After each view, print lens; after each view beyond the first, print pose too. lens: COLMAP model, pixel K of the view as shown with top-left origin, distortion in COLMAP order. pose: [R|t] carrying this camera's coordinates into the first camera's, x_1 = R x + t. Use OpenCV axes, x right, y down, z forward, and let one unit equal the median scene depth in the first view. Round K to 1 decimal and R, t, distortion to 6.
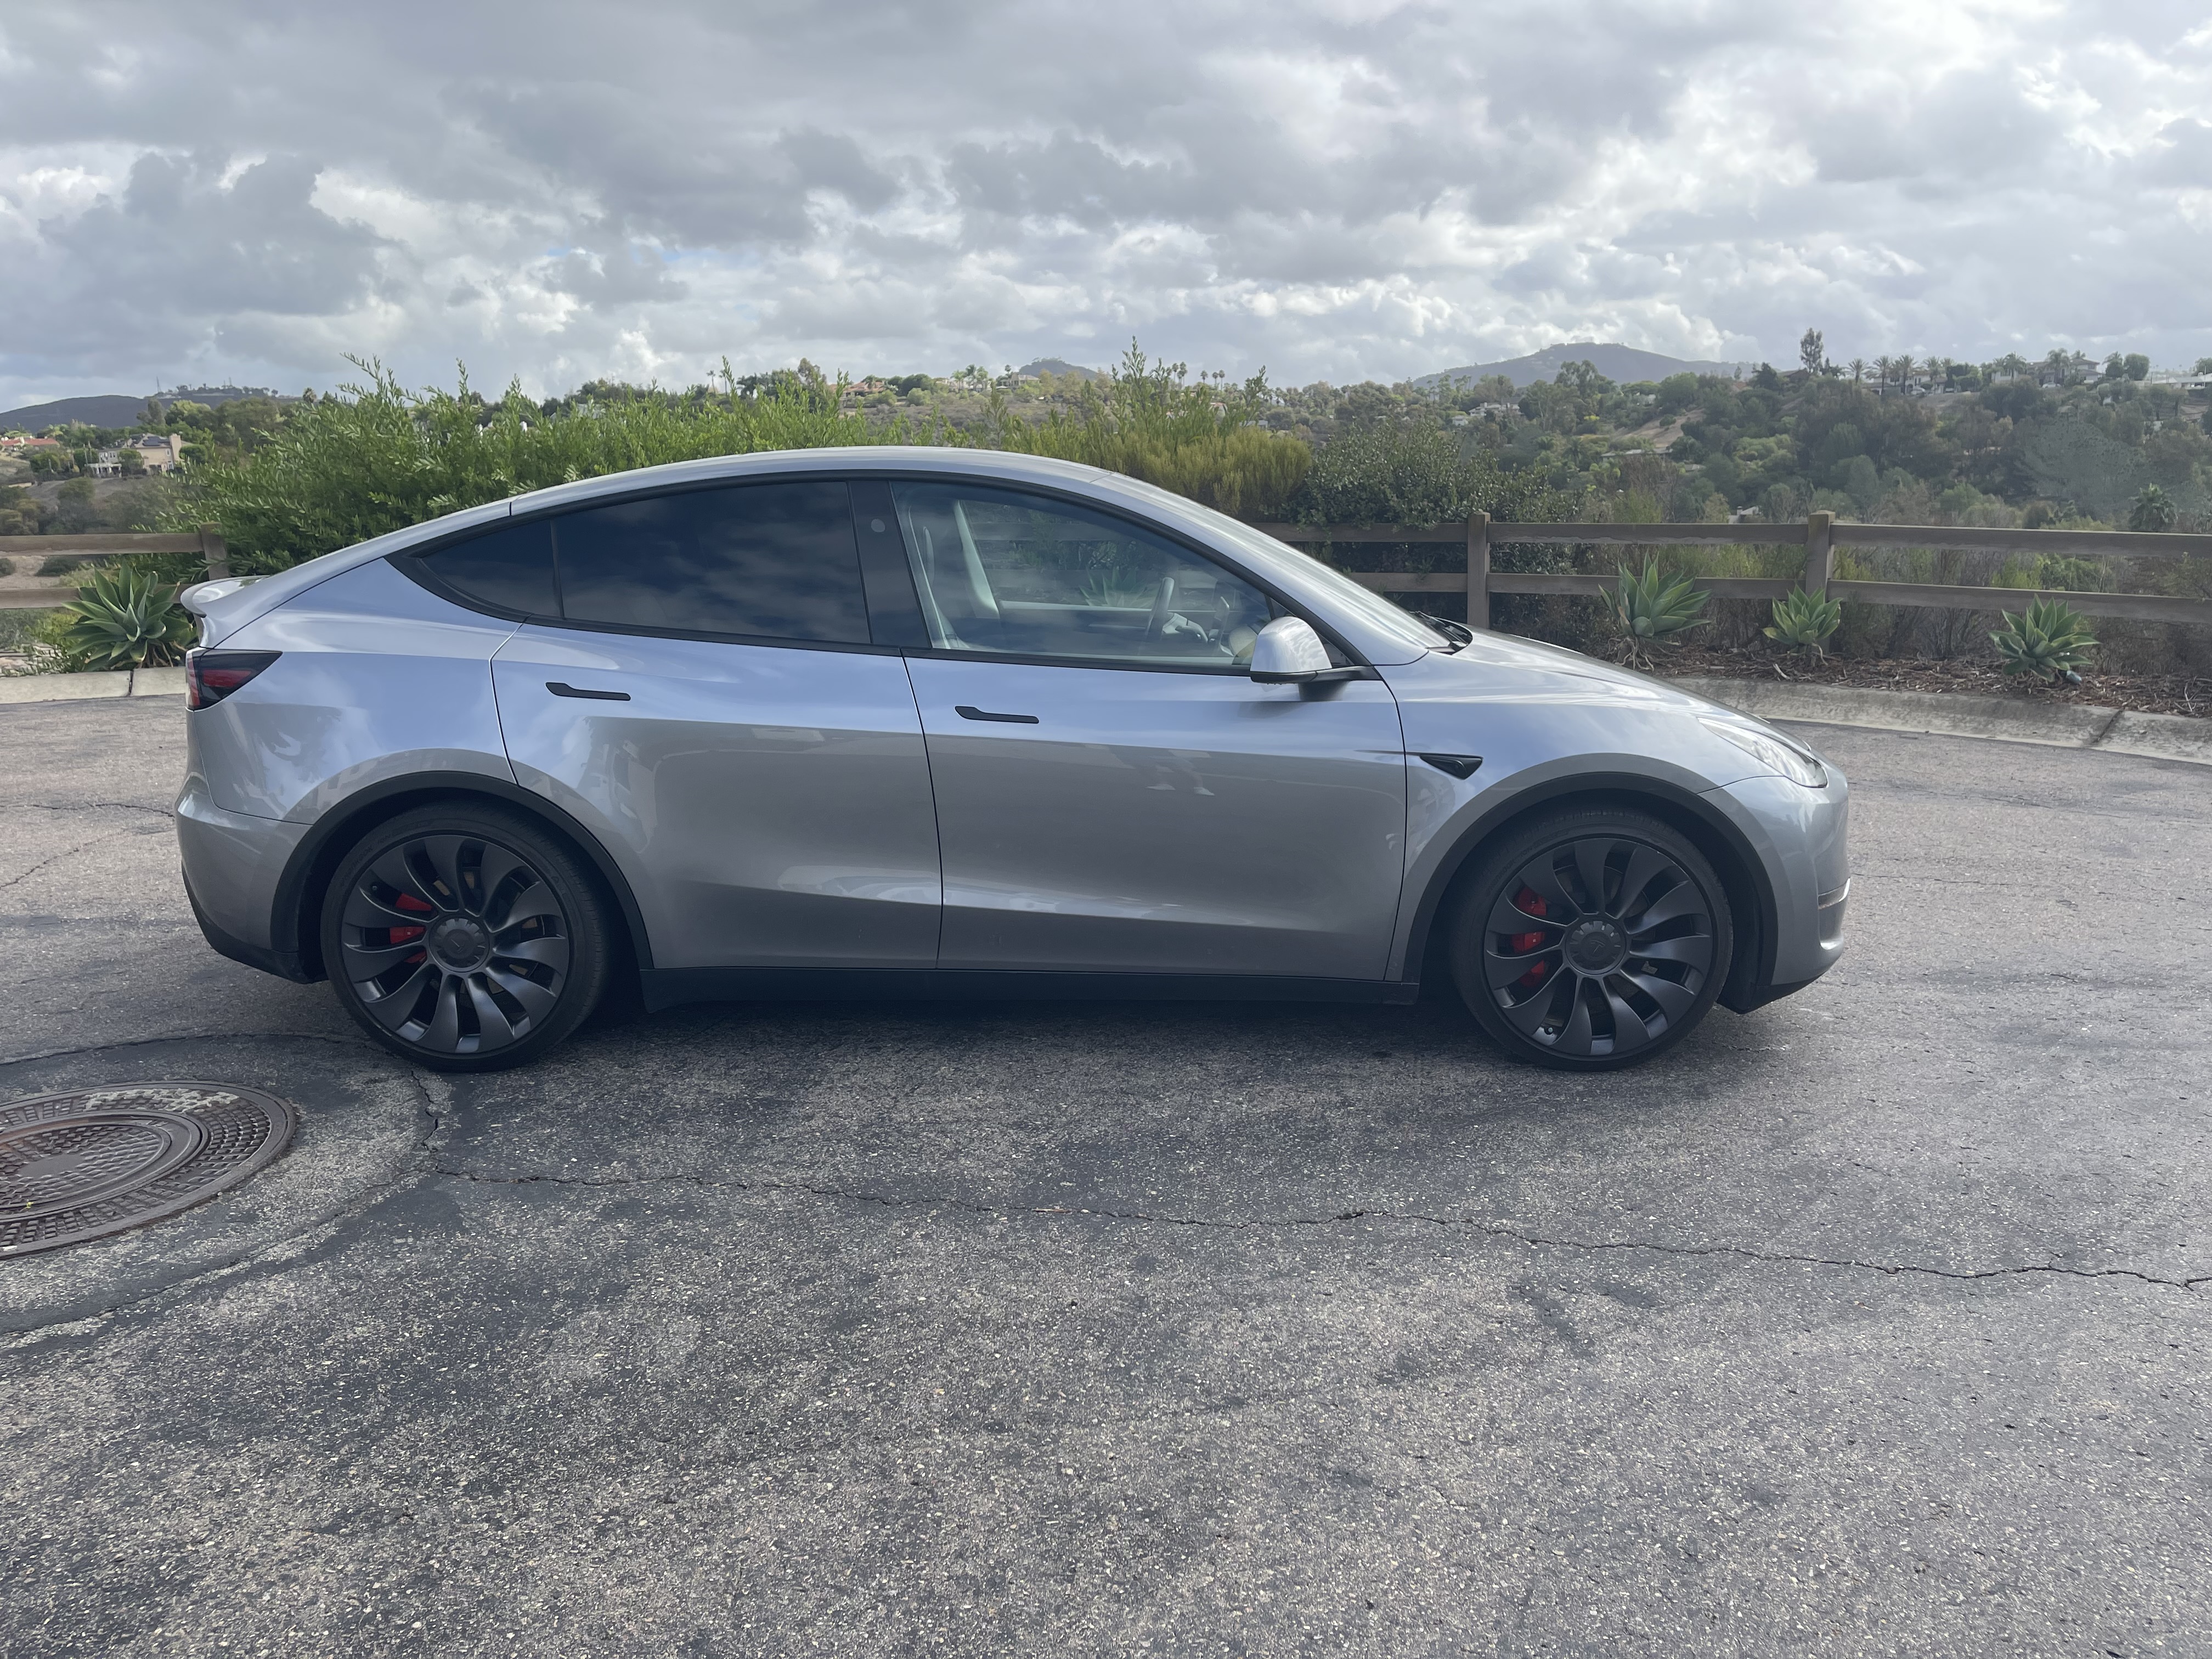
lens RADIAL K [[1674.2, 0, 1123.9], [0, 1674.2, 807.9], [0, 0, 1]] dist [0.075235, -0.102641]
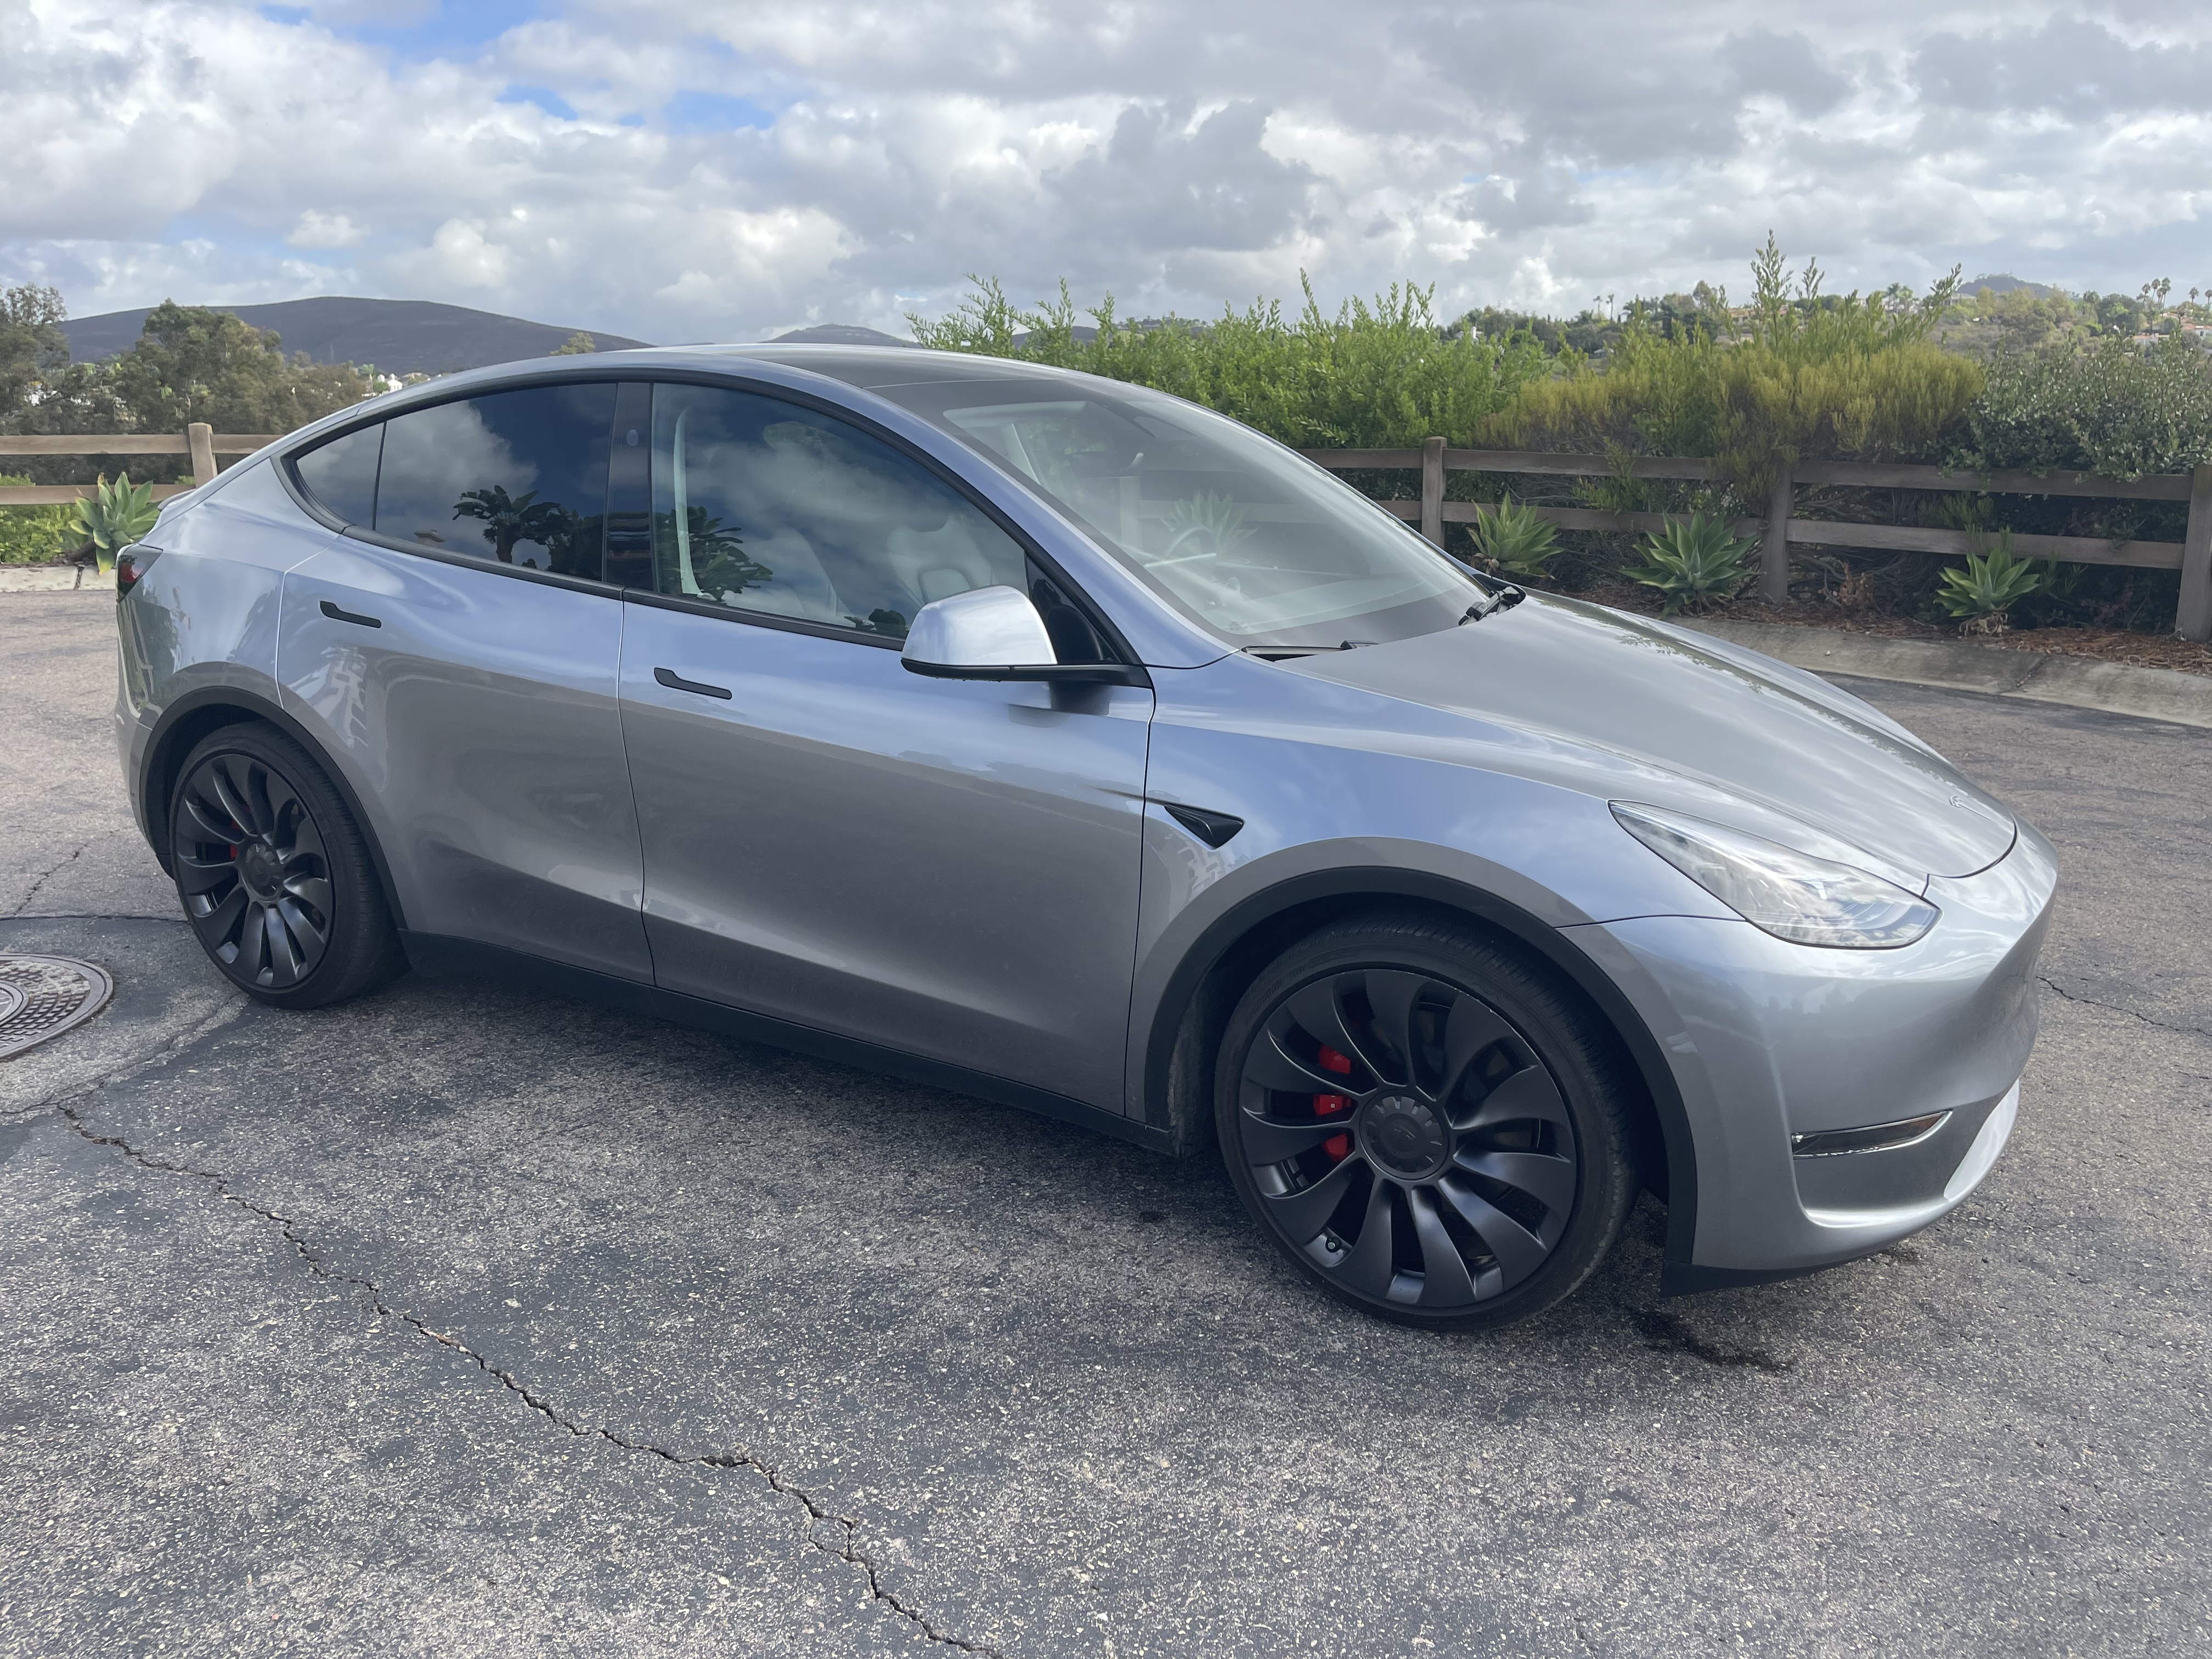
lens RADIAL K [[1674.2, 0, 1124.4], [0, 1674.2, 832.1], [0, 0, 1]] dist [0.075235, -0.102641]
pose [[0.877646, 0.136097, -0.459582, 0.463058], [-0.111362, 0.990501, 0.080656, -0.071351], [0.466193, -0.019607, 0.884466, 0.387869]]
